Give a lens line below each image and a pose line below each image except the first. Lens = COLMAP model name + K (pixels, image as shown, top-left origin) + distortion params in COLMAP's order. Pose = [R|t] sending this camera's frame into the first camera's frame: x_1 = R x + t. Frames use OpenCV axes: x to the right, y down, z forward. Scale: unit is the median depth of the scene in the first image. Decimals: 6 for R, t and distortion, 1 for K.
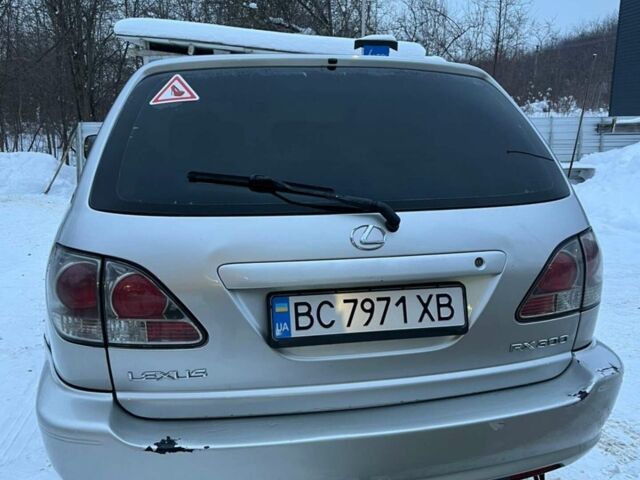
lens RADIAL K [[654.0, 0, 320.0], [0, 654.0, 240.0], [0, 0, 1]] dist [0.130093, -0.315996]
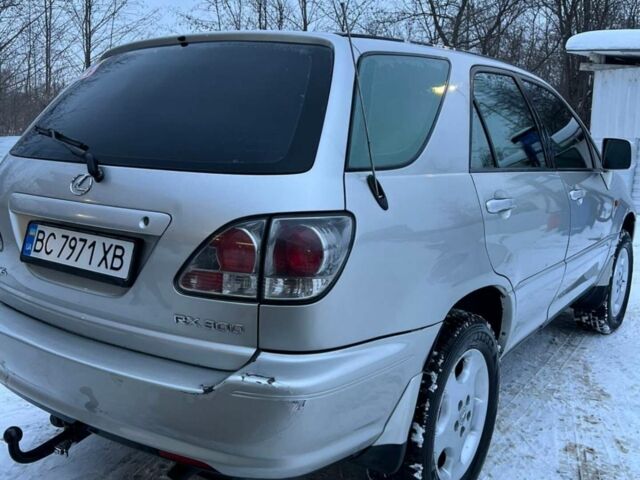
lens RADIAL K [[654.0, 0, 320.0], [0, 654.0, 240.0], [0, 0, 1]] dist [0.130093, -0.315996]
pose [[0.642064, 0.134891, -0.754691, 1.197878], [-0.167864, 0.985248, 0.033287, -0.016331], [0.748048, 0.105313, 0.655236, 0.550185]]
